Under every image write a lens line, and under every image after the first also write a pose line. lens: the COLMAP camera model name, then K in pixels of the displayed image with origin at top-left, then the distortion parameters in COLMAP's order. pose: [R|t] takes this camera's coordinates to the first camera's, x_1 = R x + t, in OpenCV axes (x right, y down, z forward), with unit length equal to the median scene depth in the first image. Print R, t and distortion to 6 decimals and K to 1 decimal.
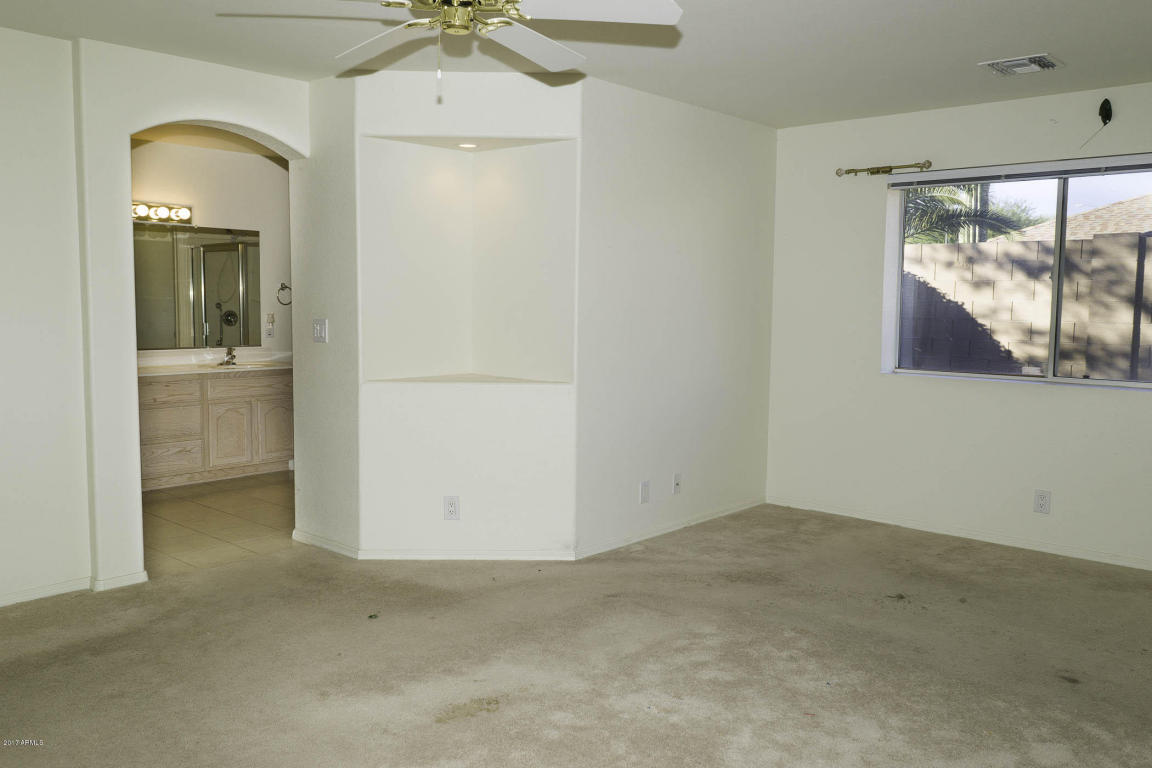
lens RADIAL K [[920.1, 0, 579.5], [0, 920.1, 378.4], [0, 0, 1]] dist [-0.006644, 0.008893]
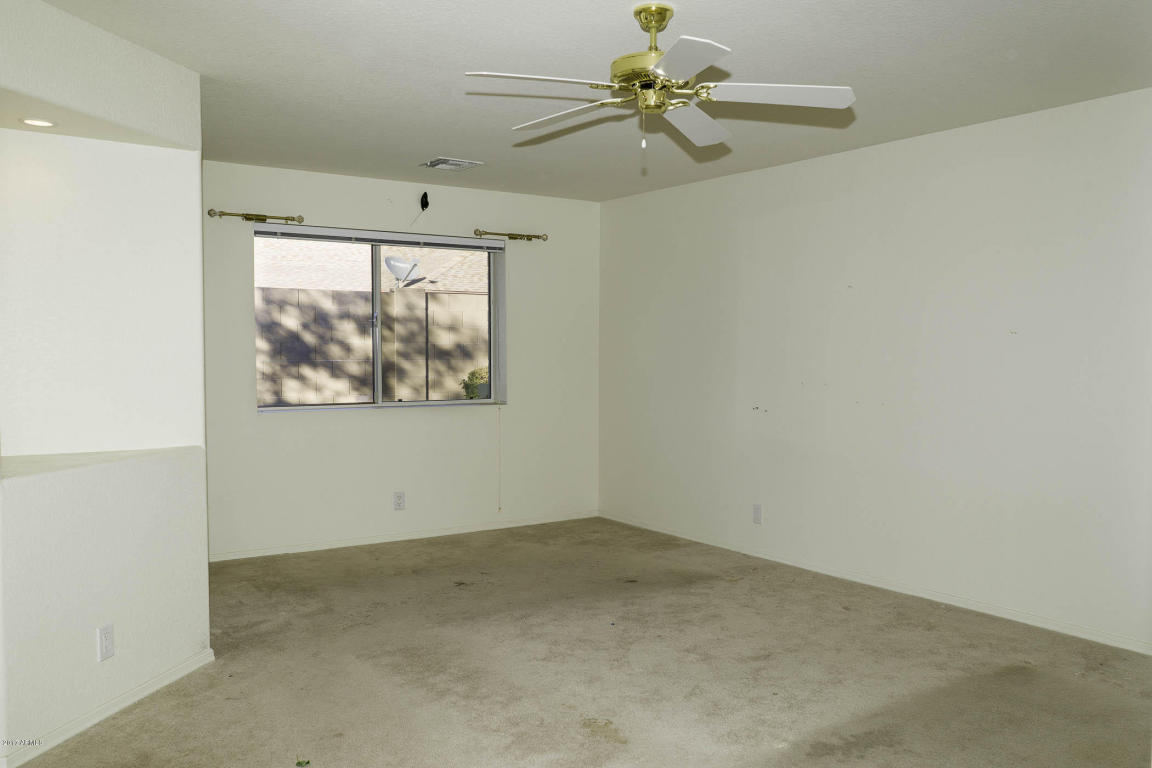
lens RADIAL K [[920.1, 0, 580.1], [0, 920.1, 389.5], [0, 0, 1]] dist [-0.006644, 0.008893]
pose [[0.267289, -0.054893, 0.962052, -0.626974], [0.085989, 0.995752, 0.032925, -0.037275], [-0.959772, 0.073925, 0.270874, 0.403482]]
